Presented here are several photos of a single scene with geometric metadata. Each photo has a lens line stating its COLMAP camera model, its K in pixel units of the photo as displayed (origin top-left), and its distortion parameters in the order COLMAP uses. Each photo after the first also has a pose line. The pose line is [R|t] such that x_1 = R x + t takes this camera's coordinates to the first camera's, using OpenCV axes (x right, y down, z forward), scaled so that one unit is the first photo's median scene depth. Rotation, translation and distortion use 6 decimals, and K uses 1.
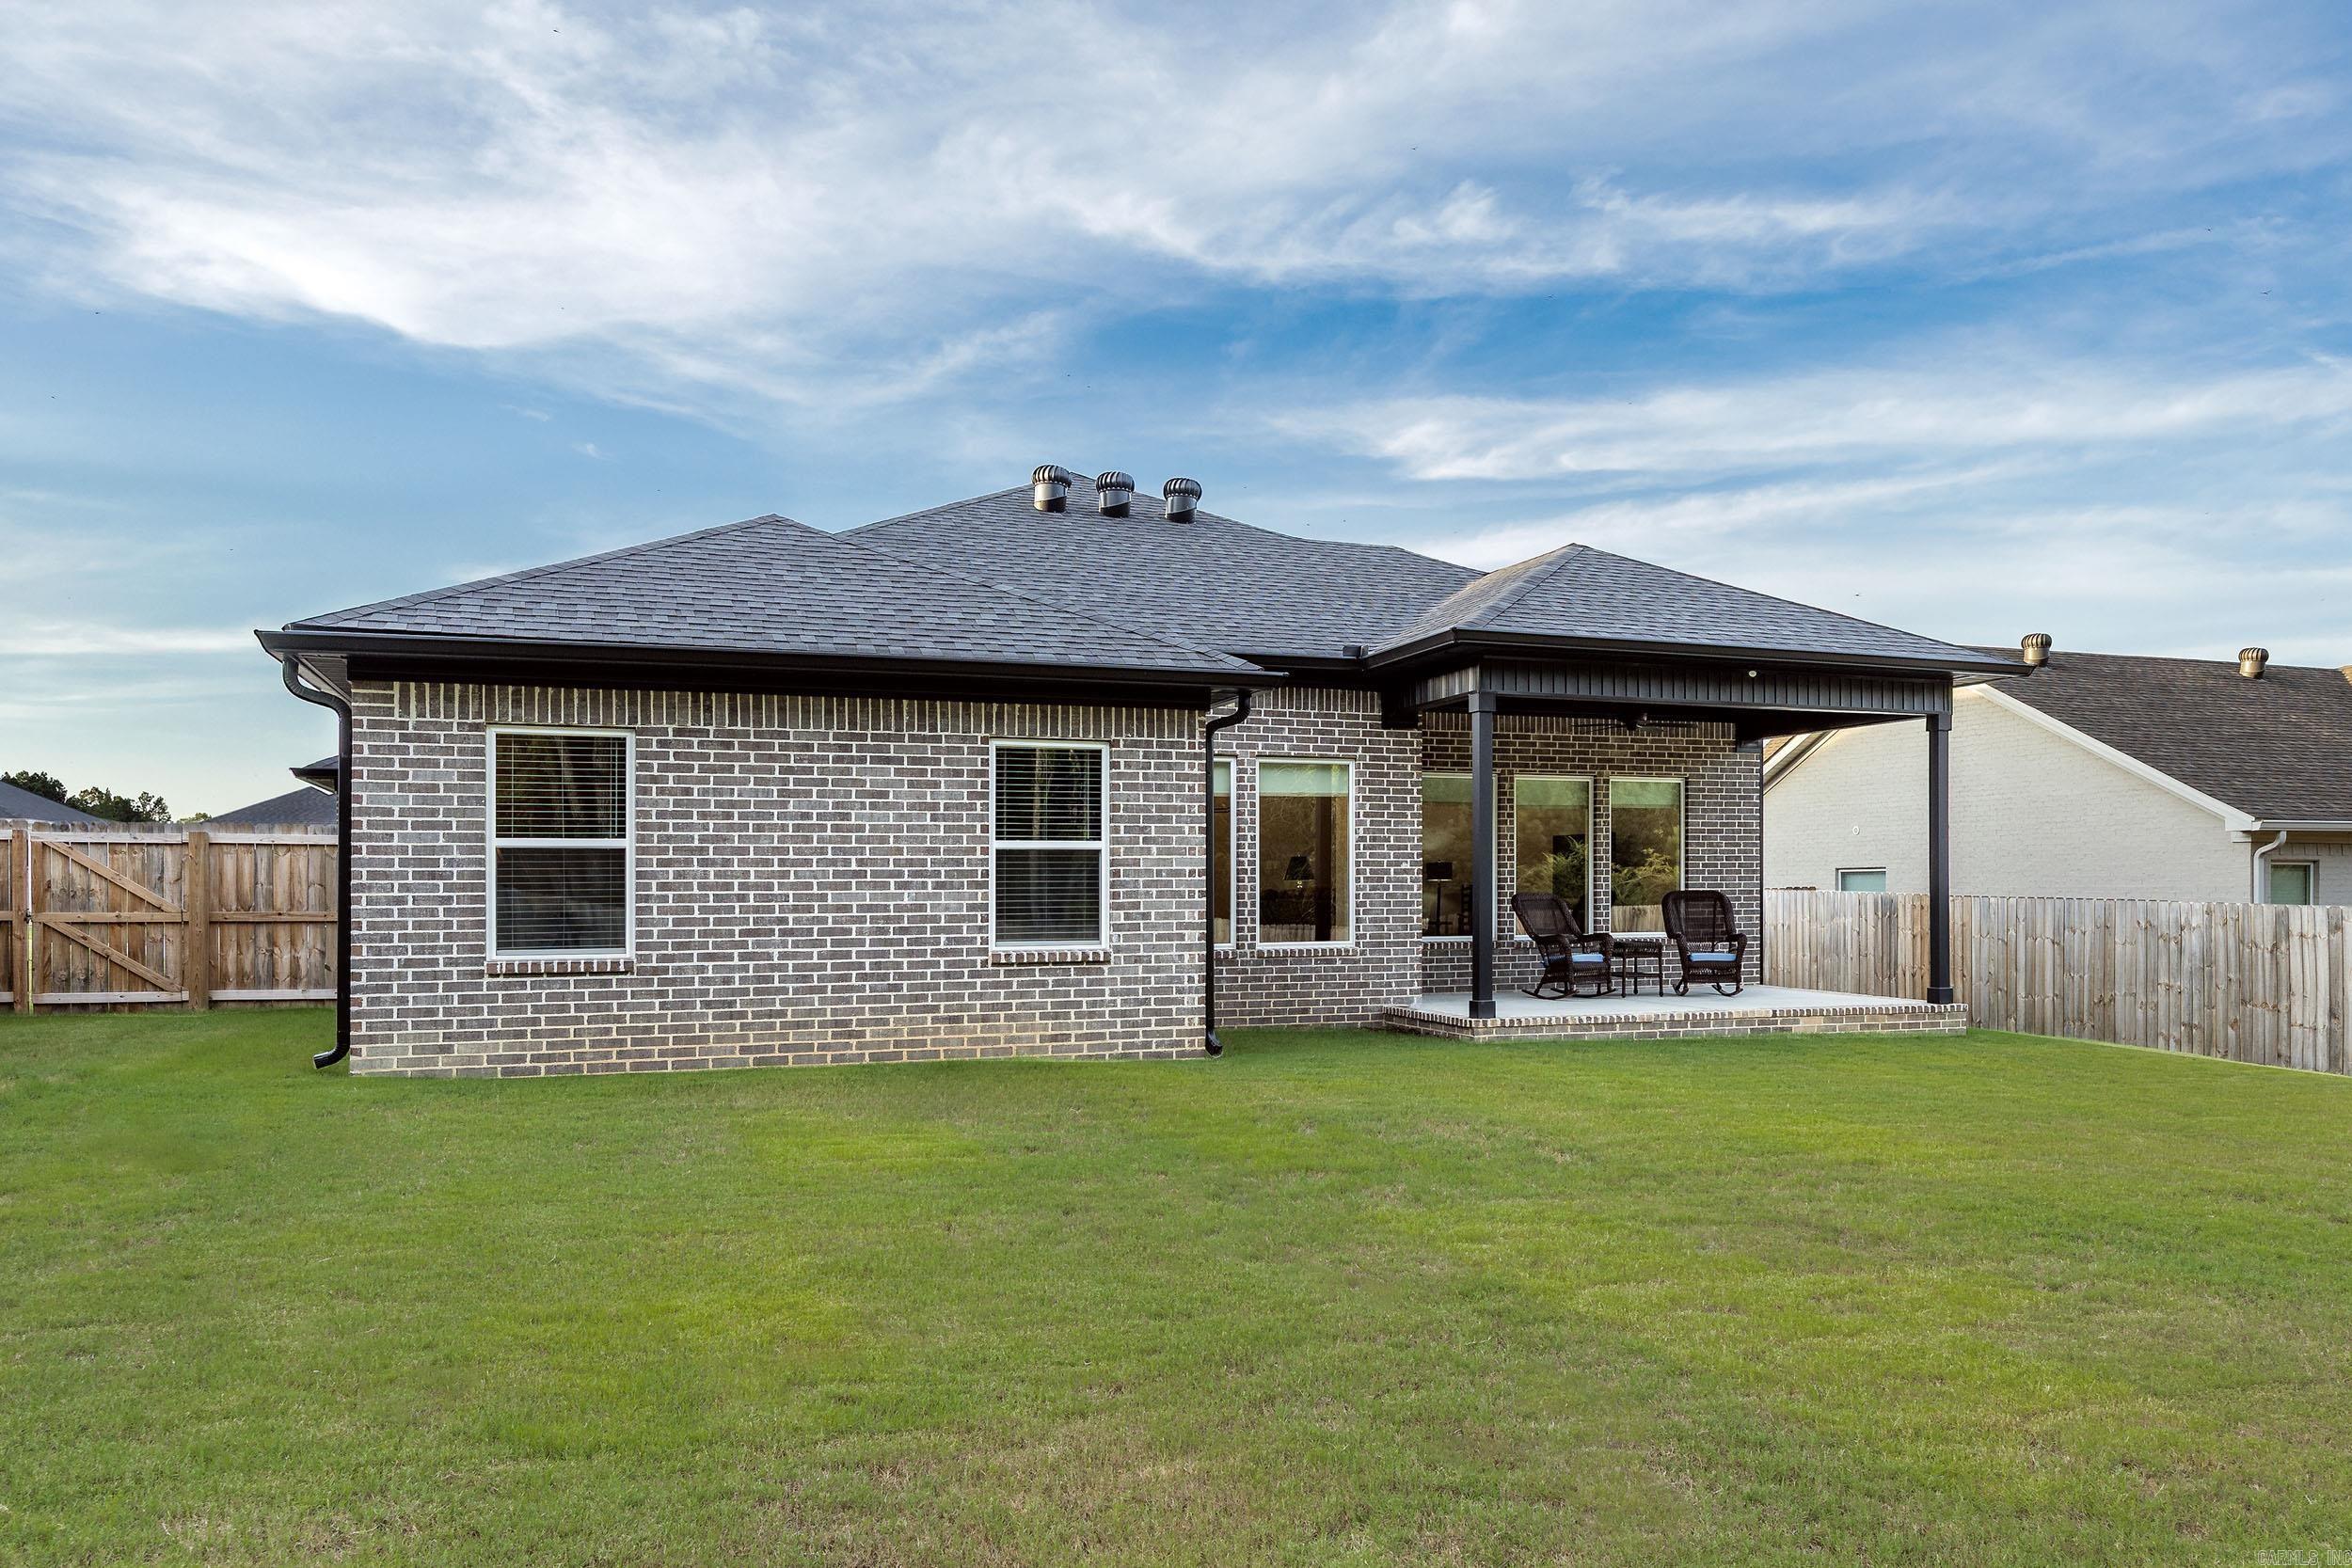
lens RADIAL K [[2022.6, 0, 1181.5], [0, 2022.6, 802.5], [0, 0, 1]] dist [0.010392, -0.008777]
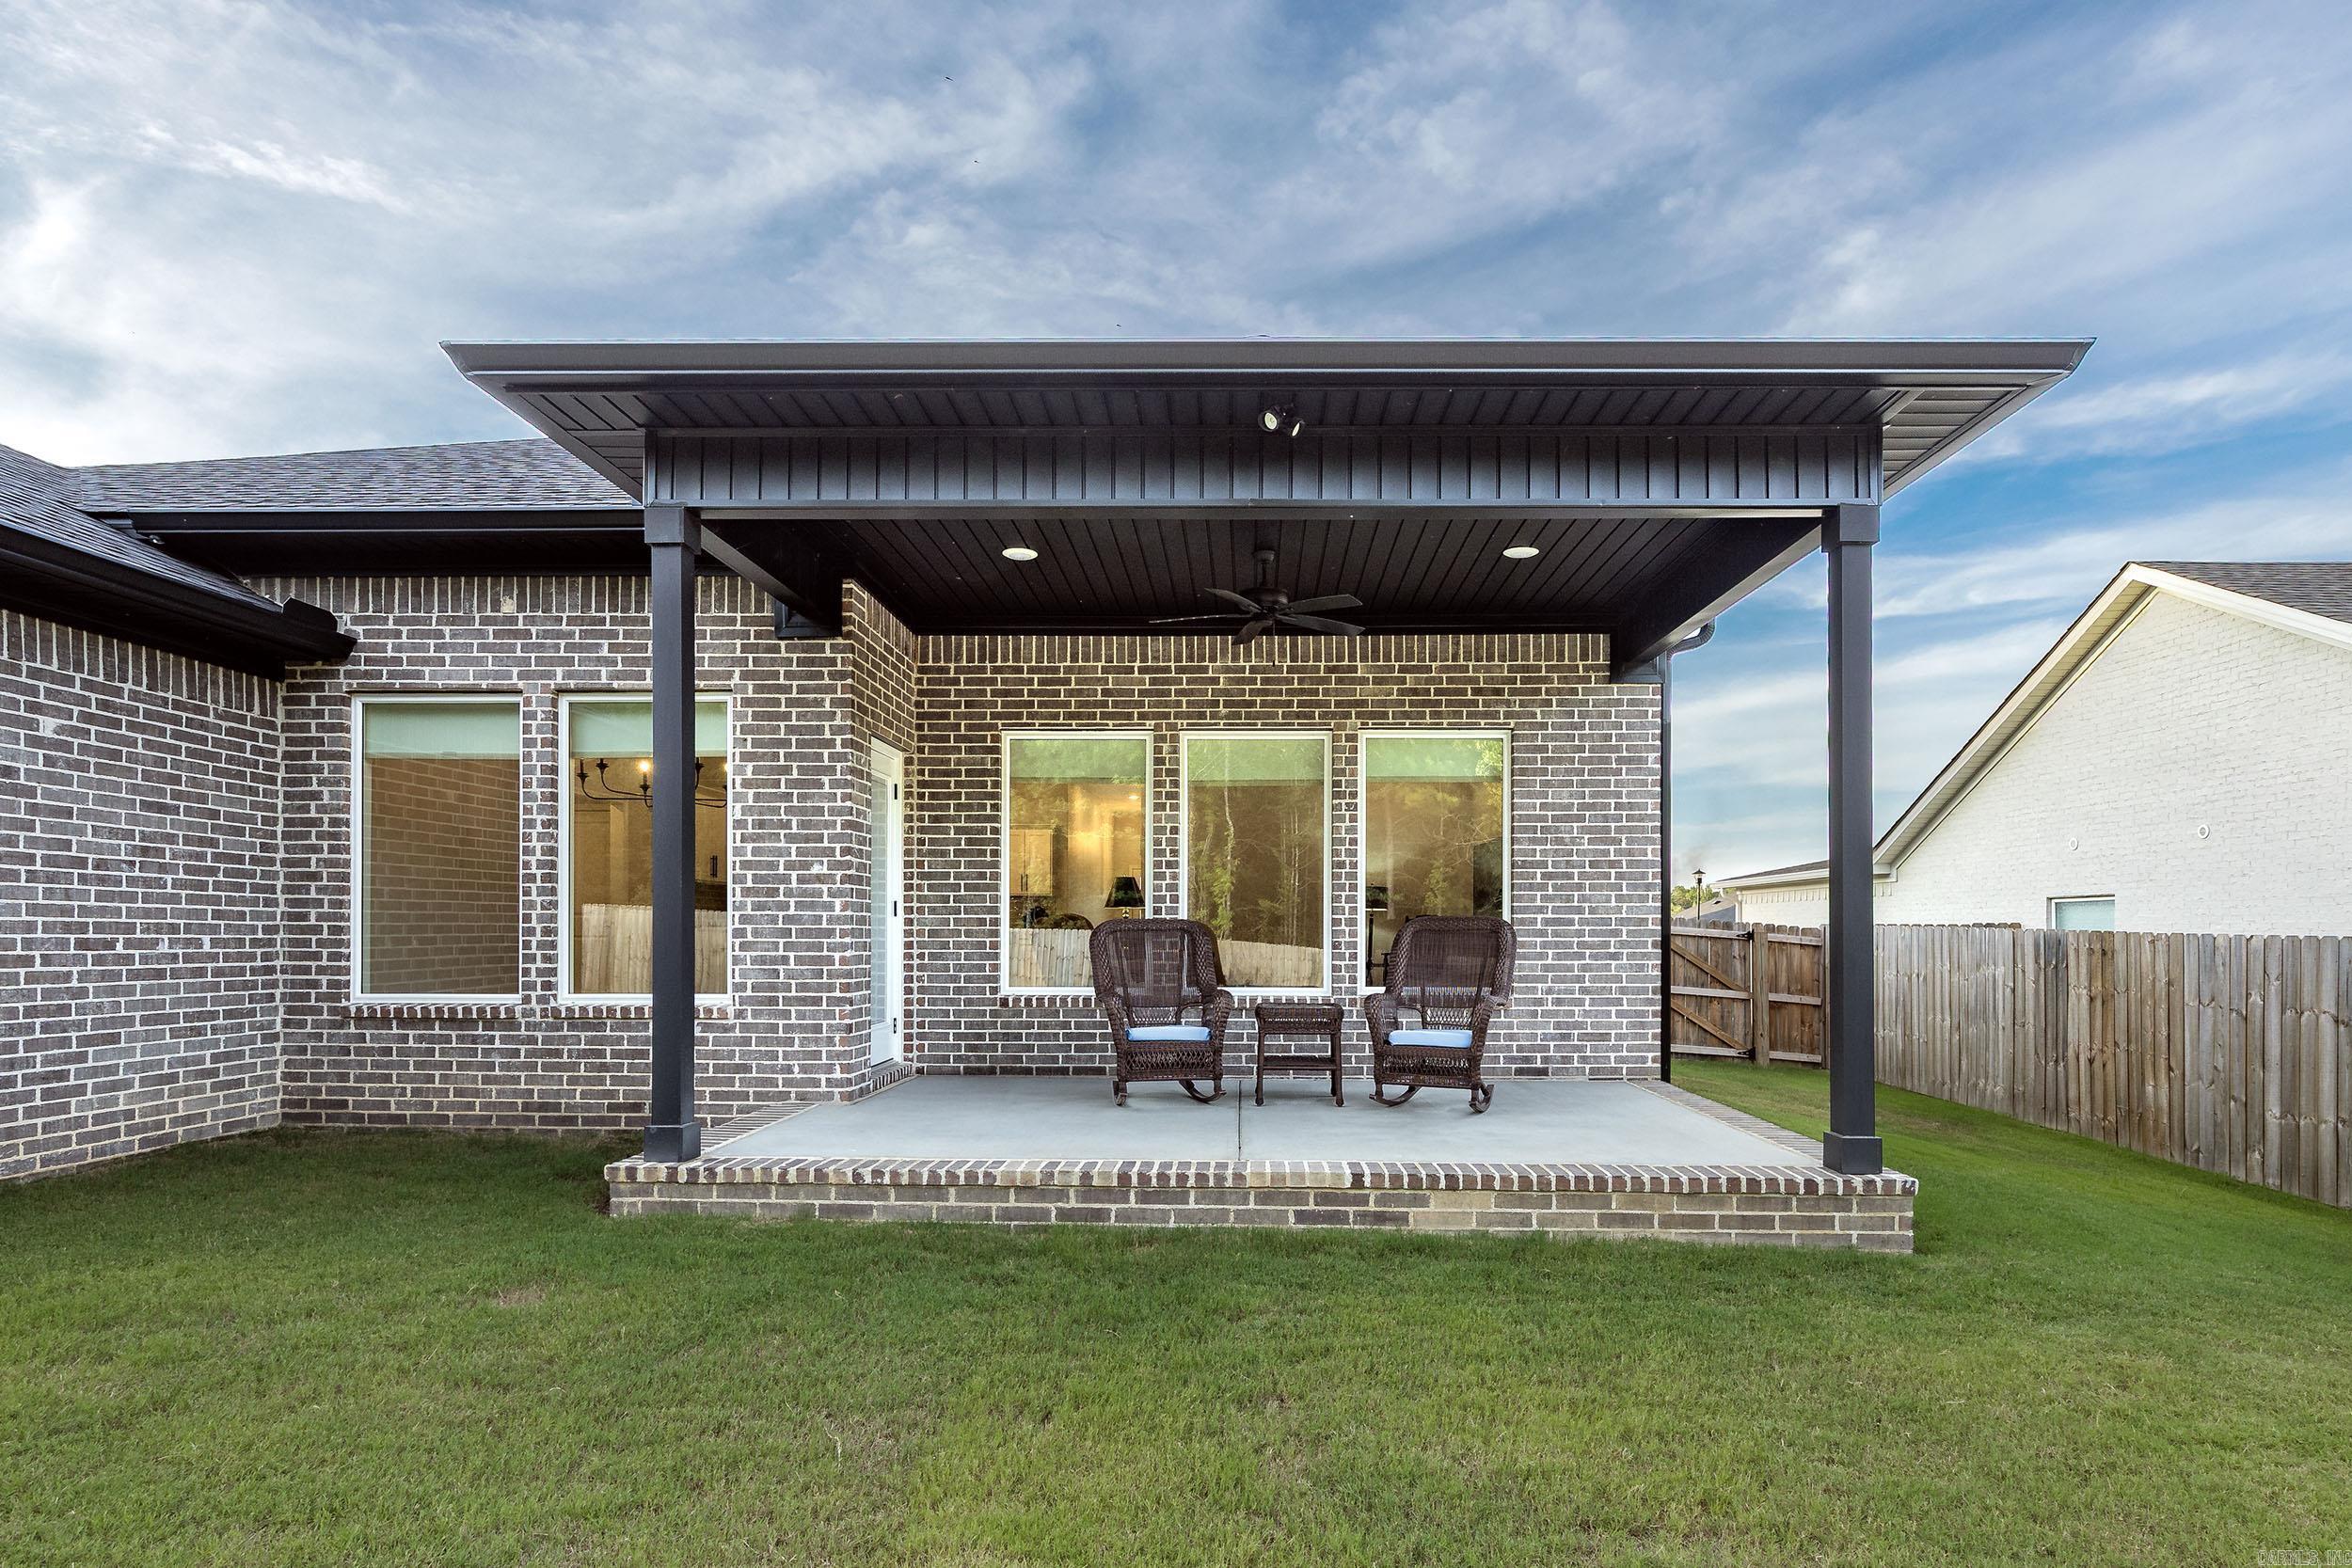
lens RADIAL K [[1216.0, 0, 1181.2], [0, 1216.0, 942.1], [0, 0, 1]] dist [0.002185, 0.005314]
pose [[0.908728, 0.003495, -0.417375, 0.355725], [0.013410, 0.999204, 0.037563, 0.040802], [0.417174, -0.039732, 0.907958, 0.722251]]
